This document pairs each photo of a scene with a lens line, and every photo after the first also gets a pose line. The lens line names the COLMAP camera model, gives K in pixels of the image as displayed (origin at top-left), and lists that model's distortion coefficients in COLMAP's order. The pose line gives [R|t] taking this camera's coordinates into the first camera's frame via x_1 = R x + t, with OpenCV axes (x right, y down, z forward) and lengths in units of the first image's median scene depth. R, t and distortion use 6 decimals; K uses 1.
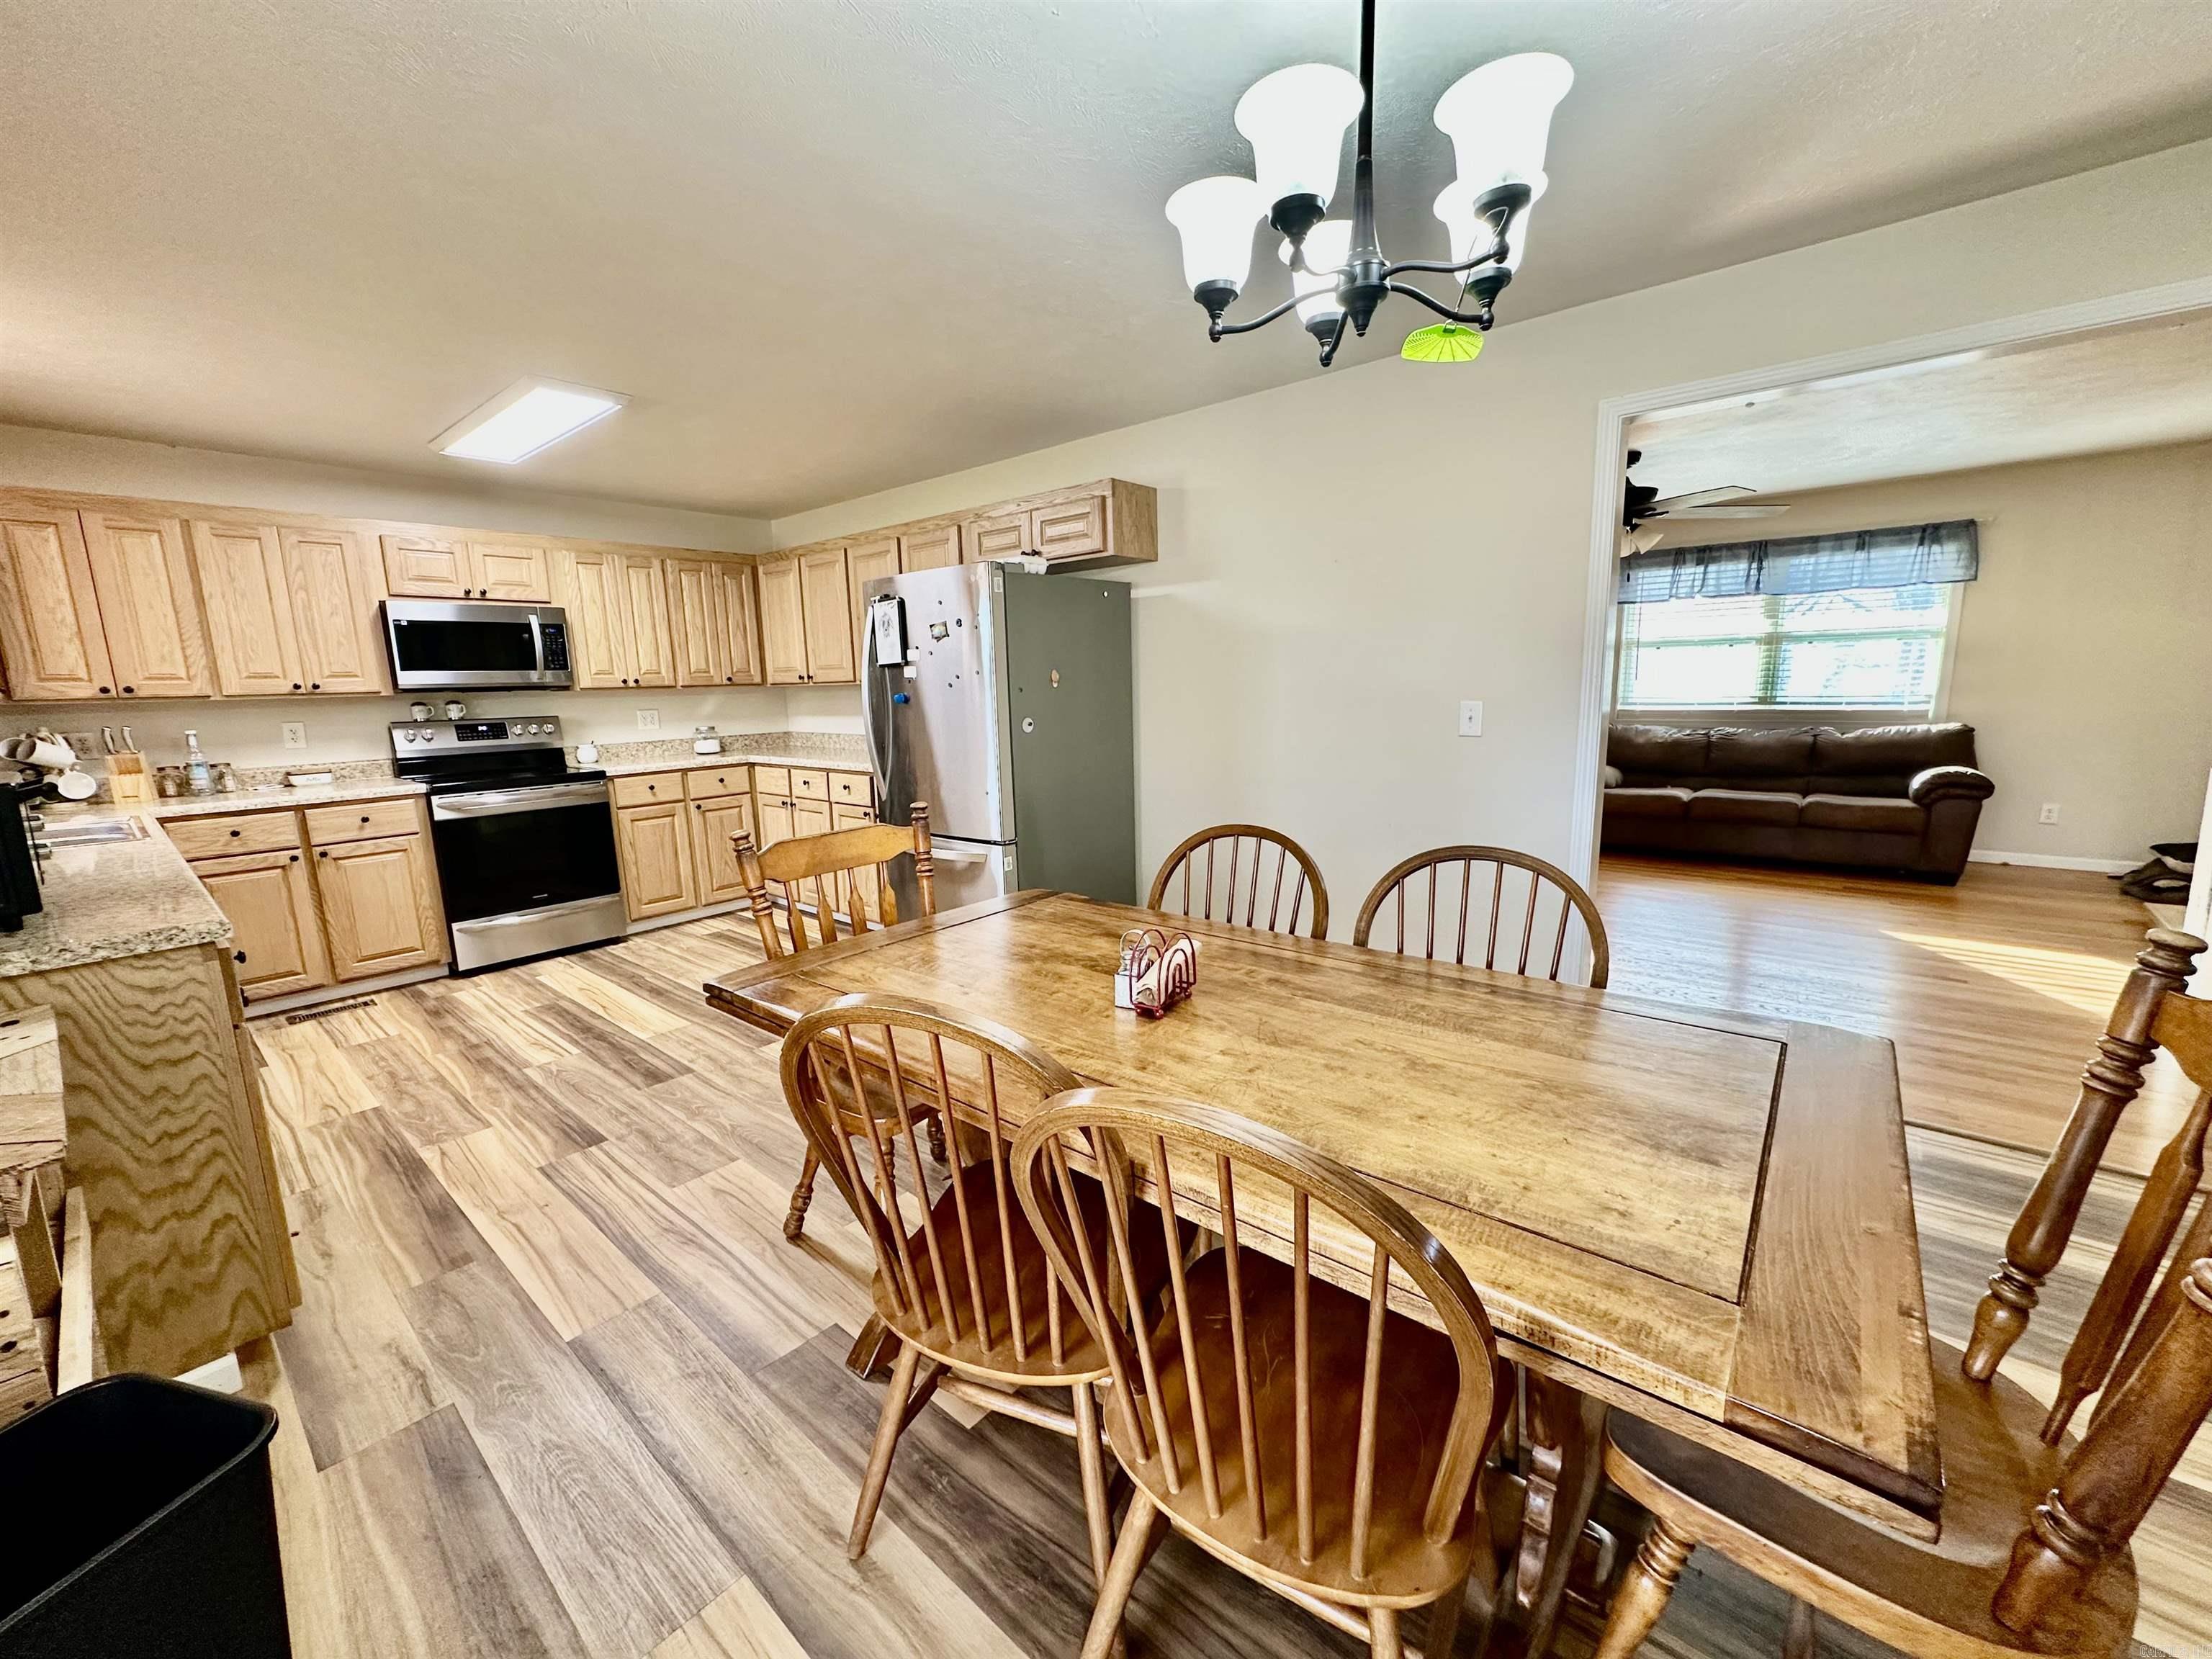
lens RADIAL K [[877.2, 0, 1106.0], [0, 877.2, 829.5], [0, 0, 1]] dist [0.001575, 0.000223]
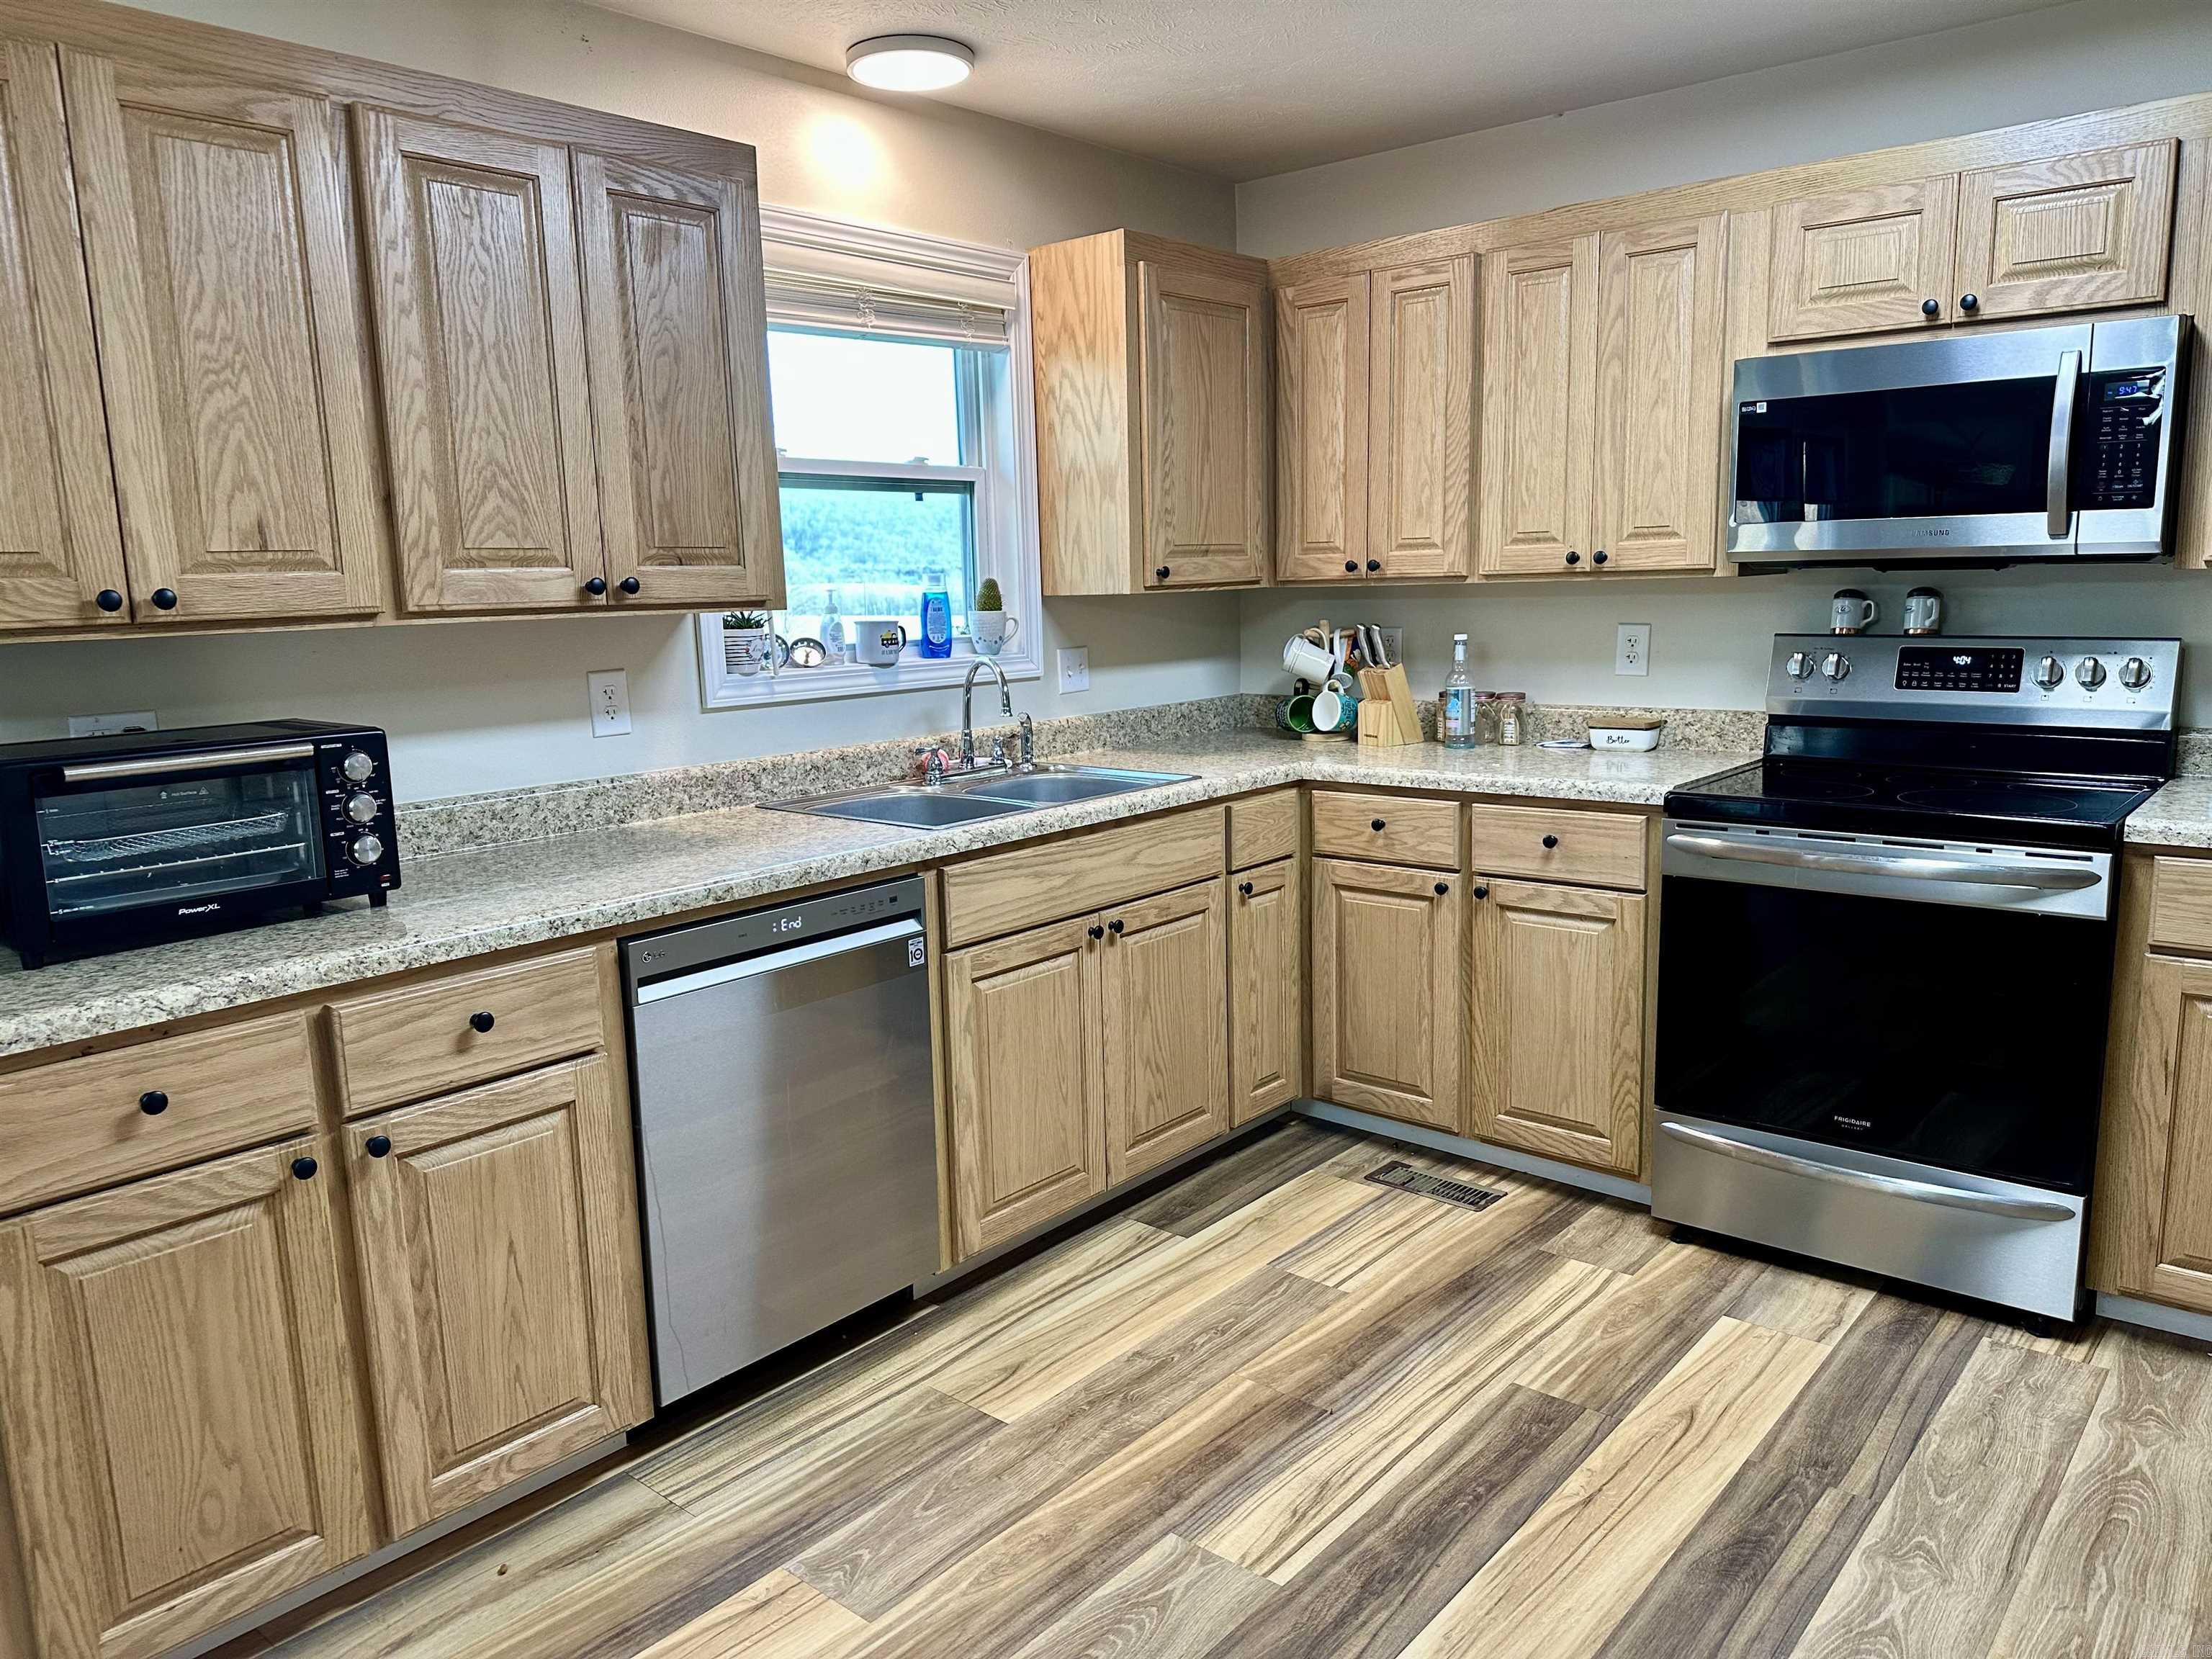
lens RADIAL K [[1555.5, 0, 1106.0], [0, 1555.5, 829.5], [0, 0, 1]] dist [0.088182, -0.104416]
pose [[0.007928, 0.192123, -0.981339, -0.007880], [-0.141618, 0.971694, 0.189091, -0.144665], [0.989890, 0.137476, 0.034912, 0.727494]]
